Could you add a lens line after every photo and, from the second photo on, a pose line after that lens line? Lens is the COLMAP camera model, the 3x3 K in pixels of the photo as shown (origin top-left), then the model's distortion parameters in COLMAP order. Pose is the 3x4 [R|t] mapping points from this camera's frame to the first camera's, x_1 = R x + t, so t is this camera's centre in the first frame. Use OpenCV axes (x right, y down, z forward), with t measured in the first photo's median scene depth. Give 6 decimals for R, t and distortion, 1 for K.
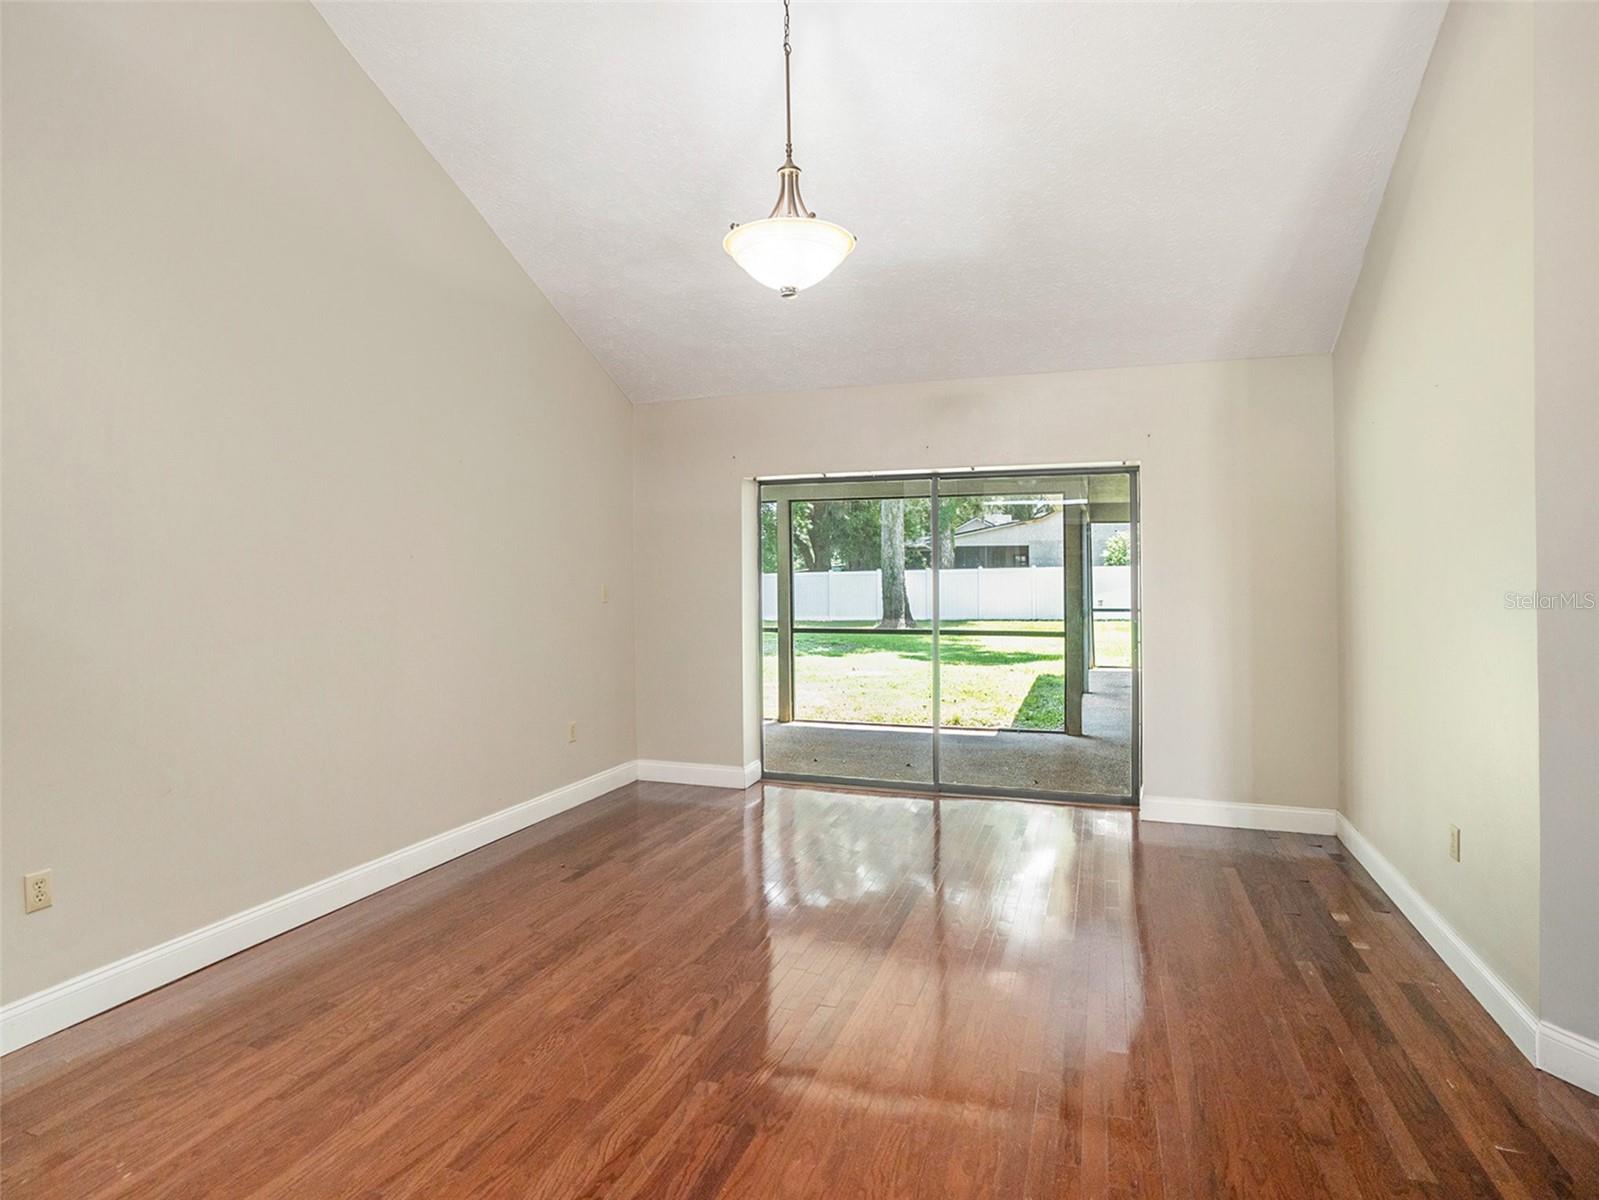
lens RADIAL K [[878.9, 0, 788.9], [0, 878.9, 596.3], [0, 0, 1]] dist [-0.084742, 0.040828]
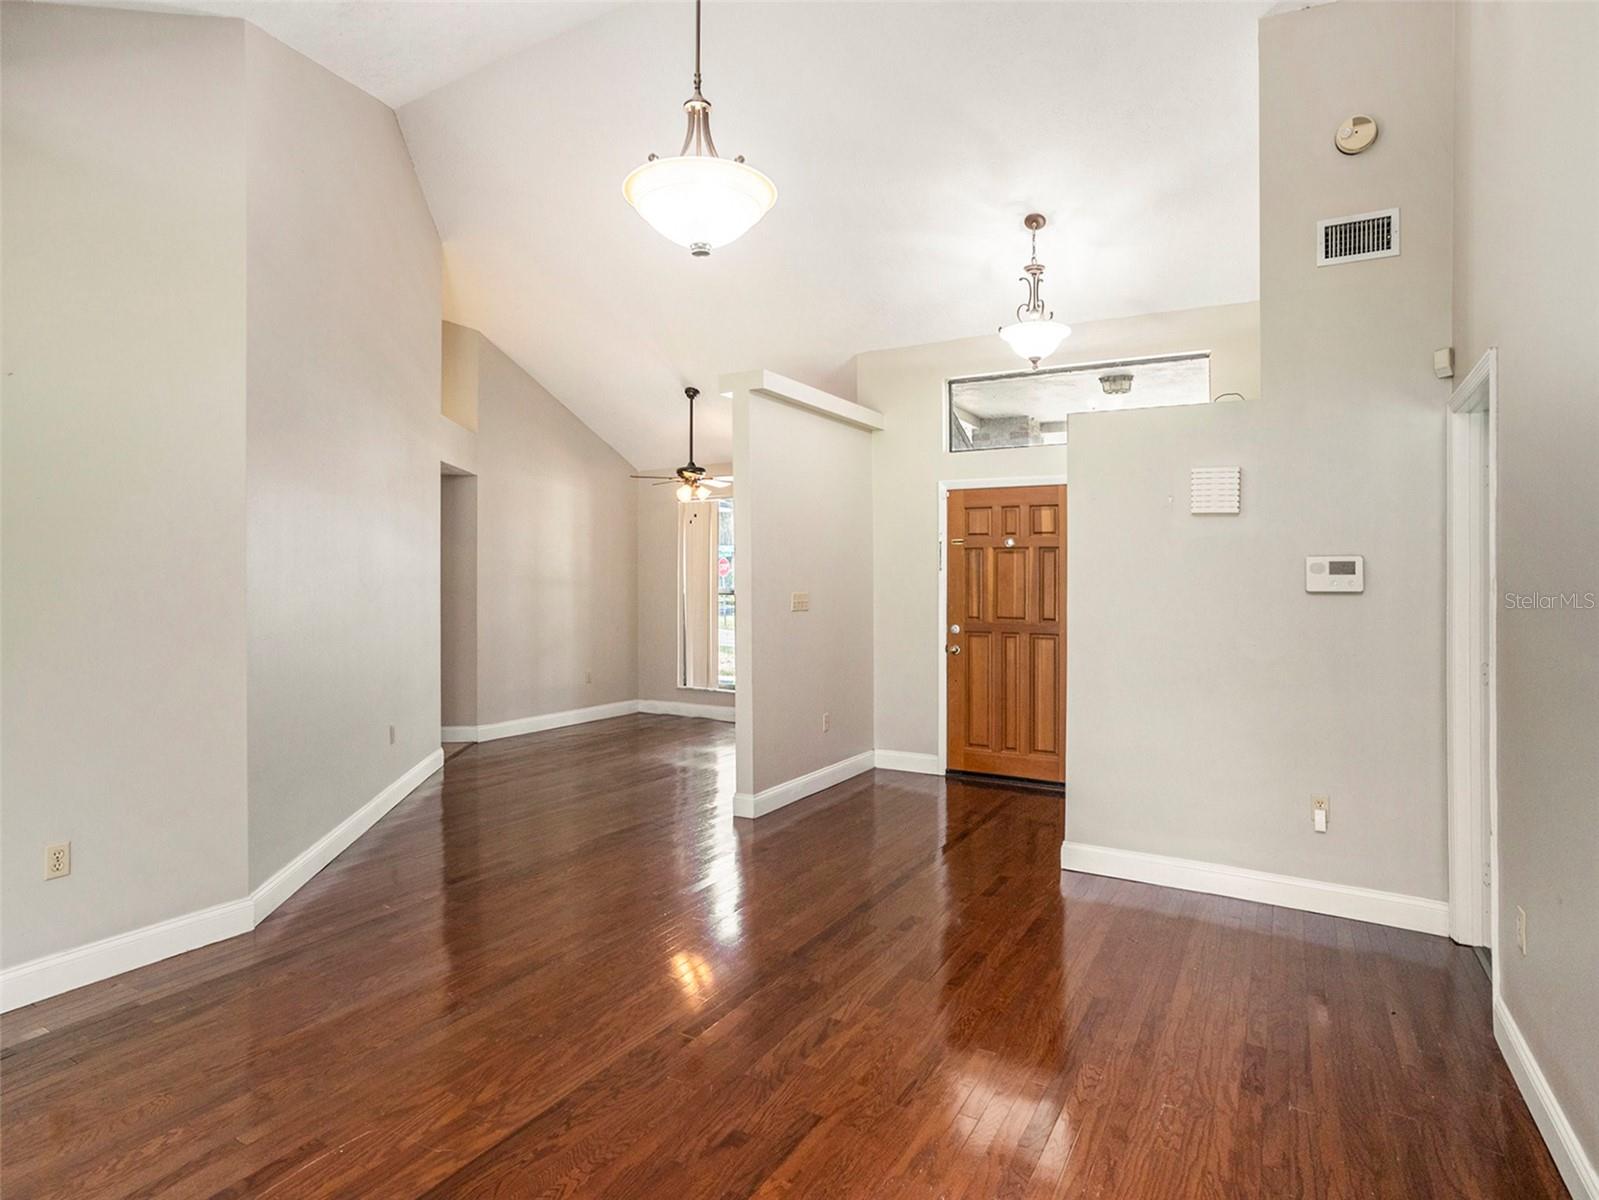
lens RADIAL K [[878.9, 0, 788.9], [0, 878.9, 596.3], [0, 0, 1]] dist [-0.084742, 0.040828]
pose [[-0.982231, 0.004495, 0.187623, -0.243359], [0.009706, 0.999592, 0.026866, -0.037786], [-0.187425, 0.028210, -0.981874, 1.879045]]
